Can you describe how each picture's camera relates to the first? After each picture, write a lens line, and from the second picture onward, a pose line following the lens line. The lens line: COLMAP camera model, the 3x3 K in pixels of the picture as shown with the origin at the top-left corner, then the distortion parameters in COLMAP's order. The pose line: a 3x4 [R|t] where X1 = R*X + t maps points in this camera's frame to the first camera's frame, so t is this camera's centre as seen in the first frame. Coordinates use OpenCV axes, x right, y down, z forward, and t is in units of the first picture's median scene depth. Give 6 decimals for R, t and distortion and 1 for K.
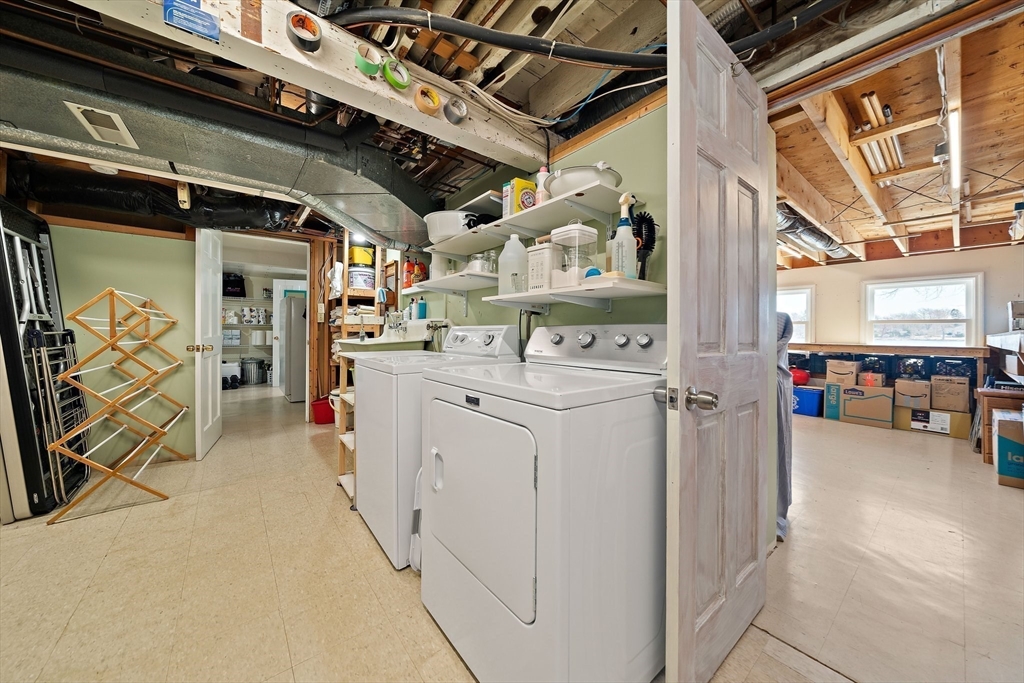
lens RADIAL K [[363.1, 0, 513.9], [0, 363.1, 334.8], [0, 0, 1]] dist [-0.000936, 0.000166]
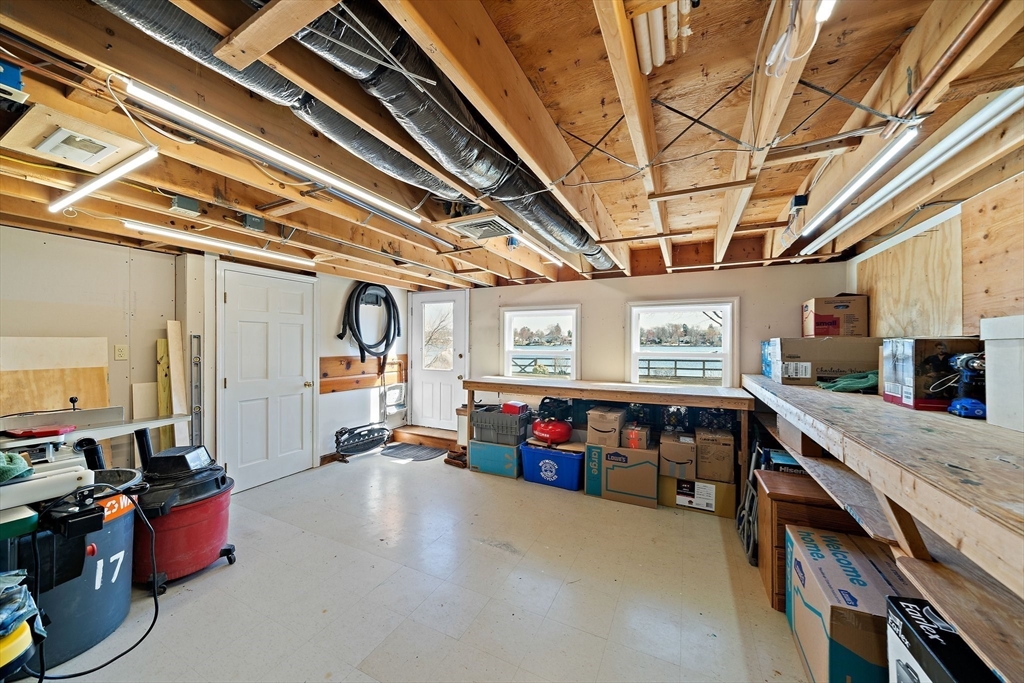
lens RADIAL K [[349.6, 0, 510.8], [0, 349.6, 347.9], [0, 0, 1]] dist [0.000023, 0.000019]
pose [[0.911894, -0.013479, 0.410204, 0.467094], [0.007486, 0.999841, 0.016213, -0.069663], [-0.410357, -0.011714, 0.911850, 0.460180]]
